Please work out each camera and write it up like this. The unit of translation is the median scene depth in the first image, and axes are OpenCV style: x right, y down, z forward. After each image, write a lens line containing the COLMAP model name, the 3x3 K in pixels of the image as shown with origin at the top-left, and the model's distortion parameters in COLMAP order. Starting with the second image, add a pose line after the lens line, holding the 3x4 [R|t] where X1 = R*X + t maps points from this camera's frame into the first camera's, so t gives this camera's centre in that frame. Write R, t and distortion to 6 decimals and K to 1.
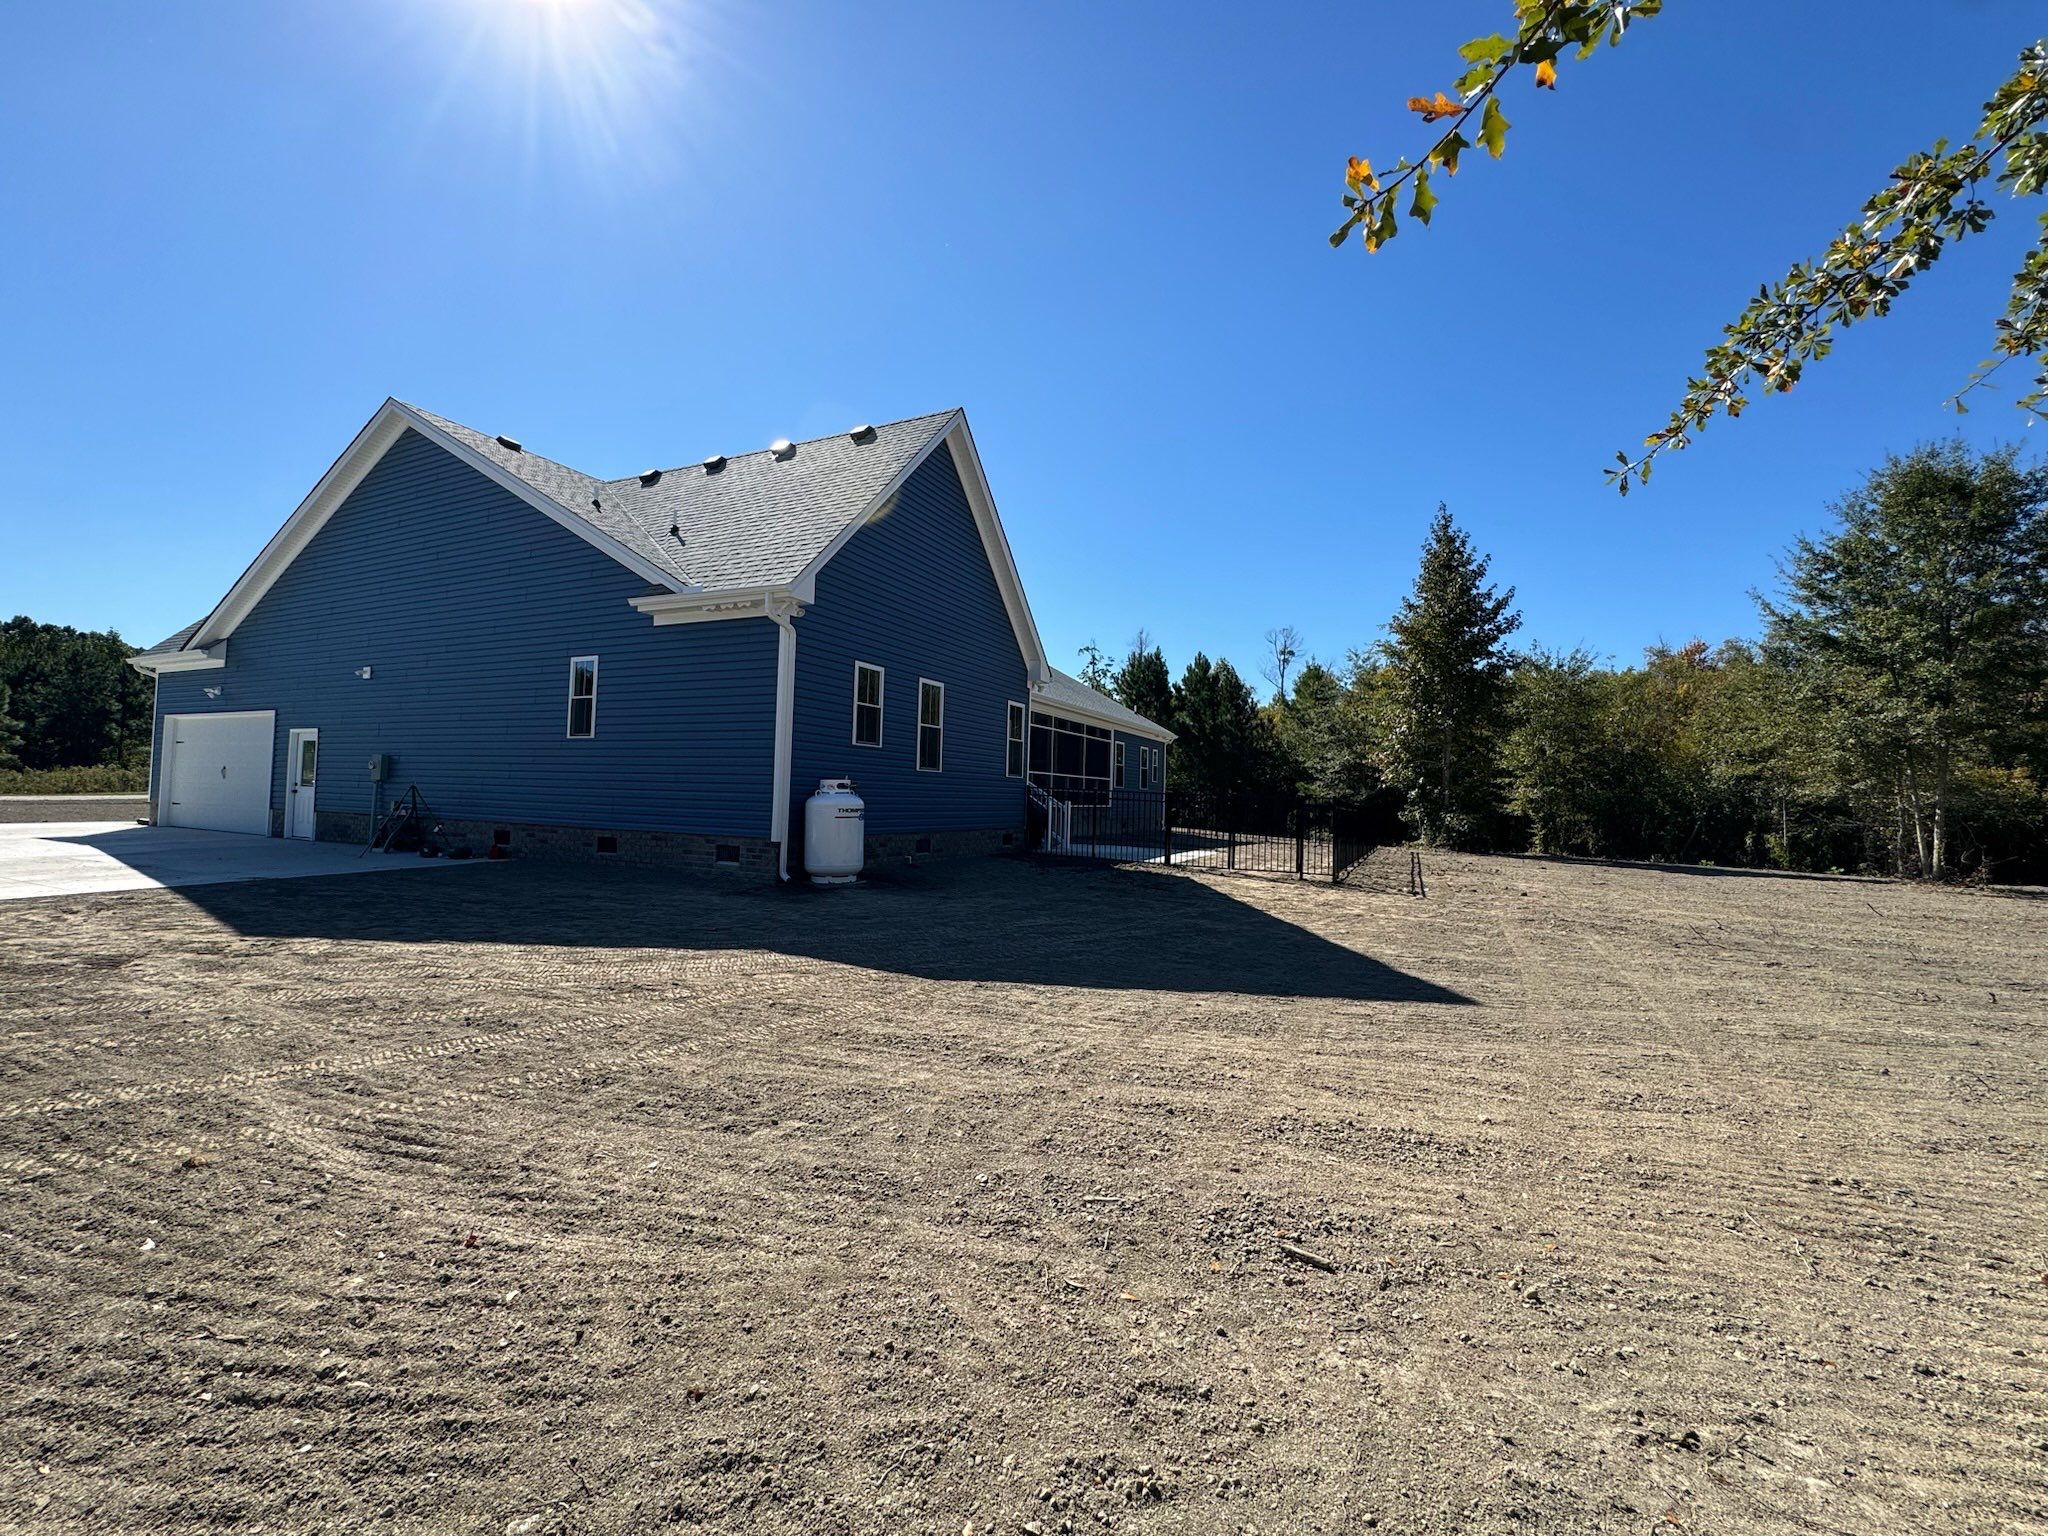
lens RADIAL K [[816.9, 0, 1024.5], [0, 816.9, 764.8], [0, 0, 1]] dist [-0.001454, -0.000061]
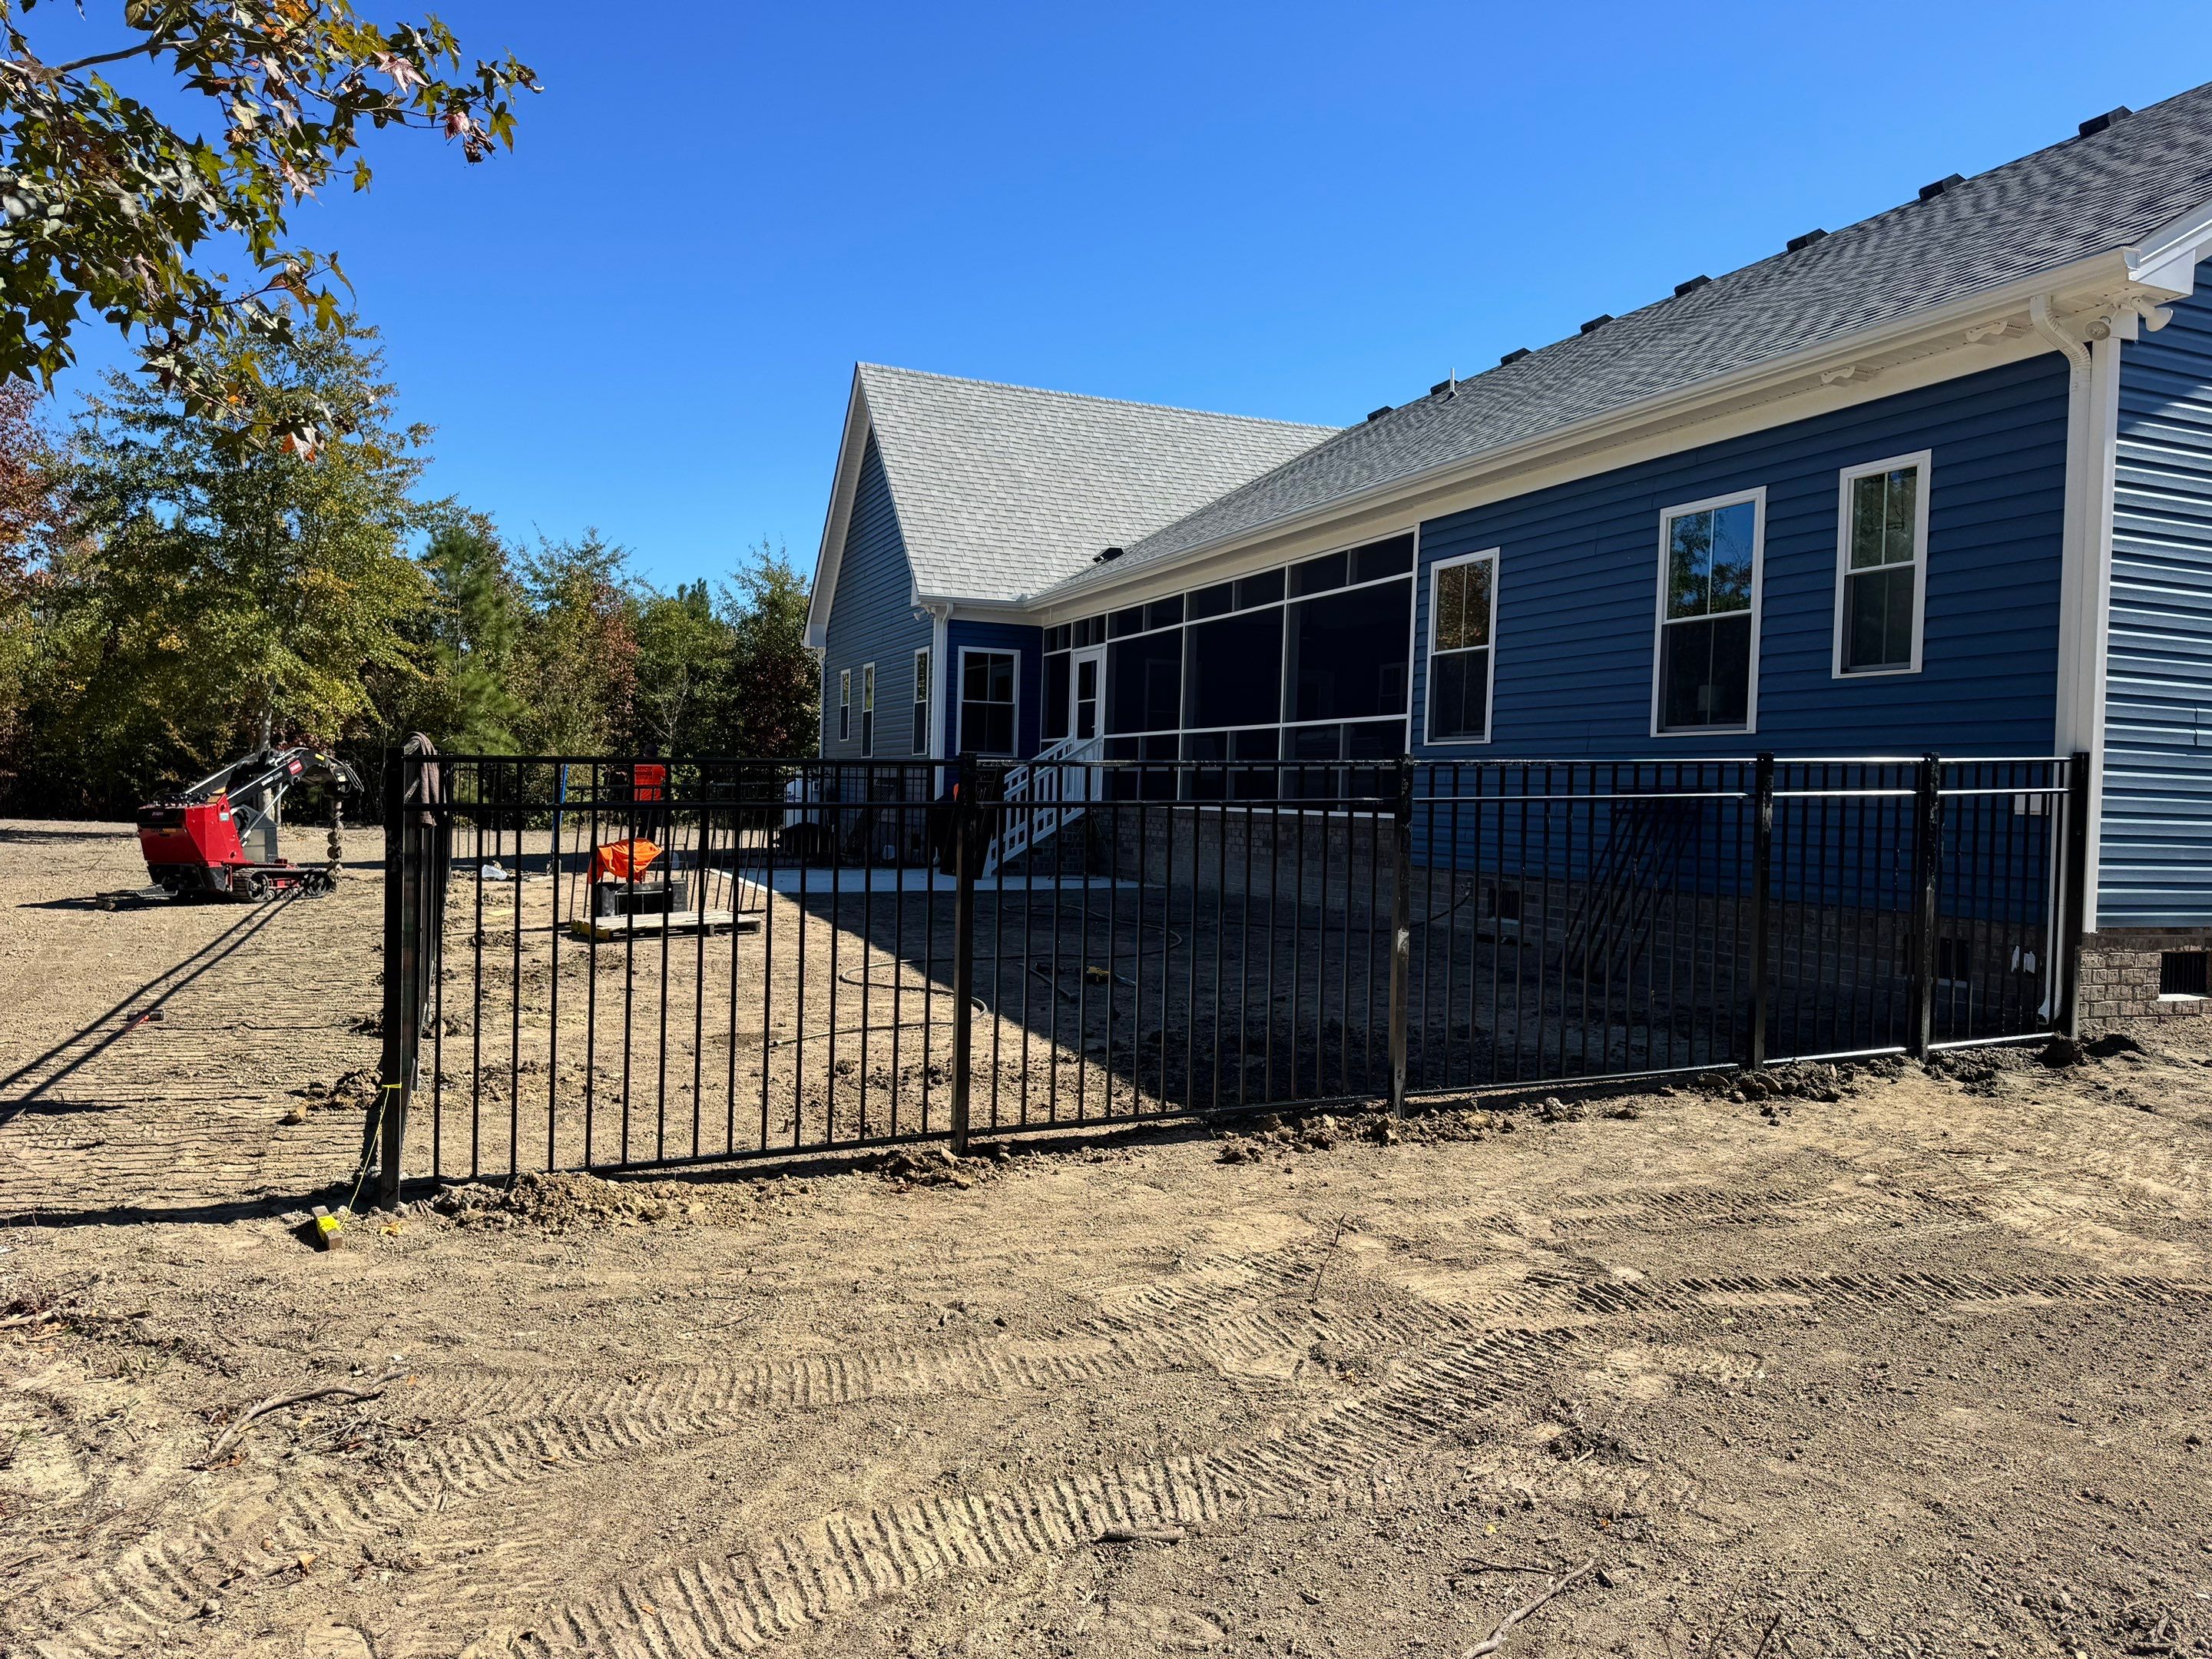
lens RADIAL K [[1570.4, 0, 1106.0], [0, 1570.4, 829.5], [0, 0, 1]] dist [0.085996, -0.000044]
pose [[-0.665406, -0.020425, -0.746202, 1.048902], [-0.005554, 0.999733, -0.022411, 0.126972], [0.746461, -0.010768, -0.665342, 2.385696]]
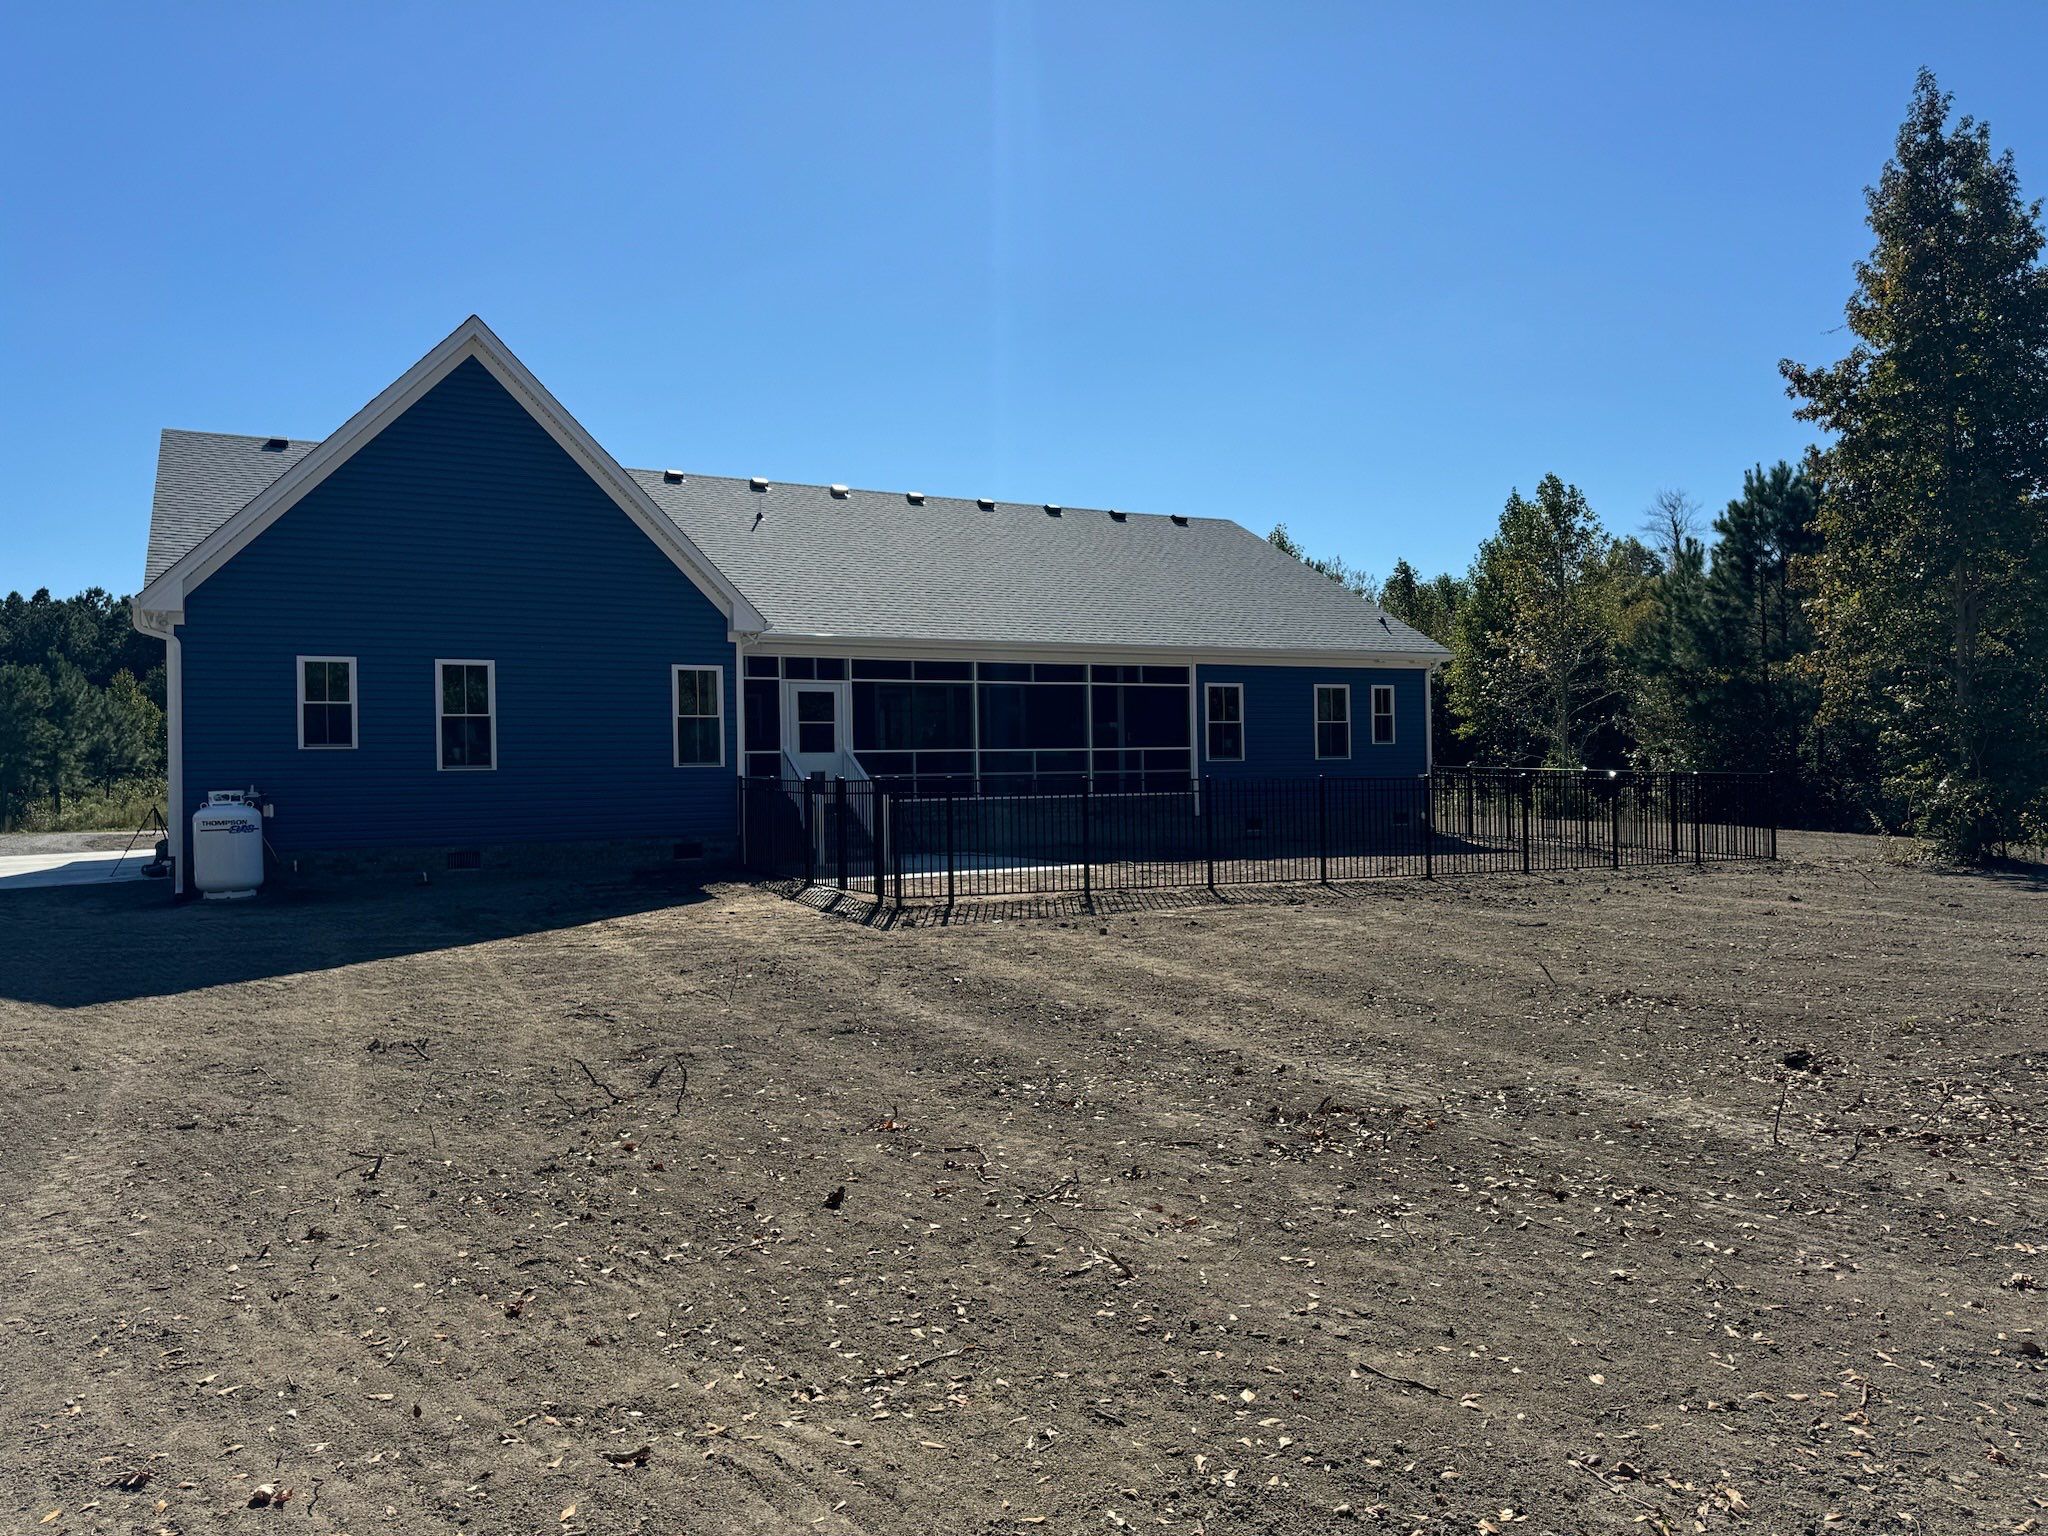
lens RADIAL K [[1437.5, 0, 1019.2], [0, 1437.5, 776.6], [0, 0, 1]] dist [0.147101, -0.255853]
pose [[0.805710, -0.044240, -0.590656, 1.178907], [0.064779, 0.997807, 0.013629, 0.029648], [0.588758, -0.049243, 0.806808, 0.132054]]
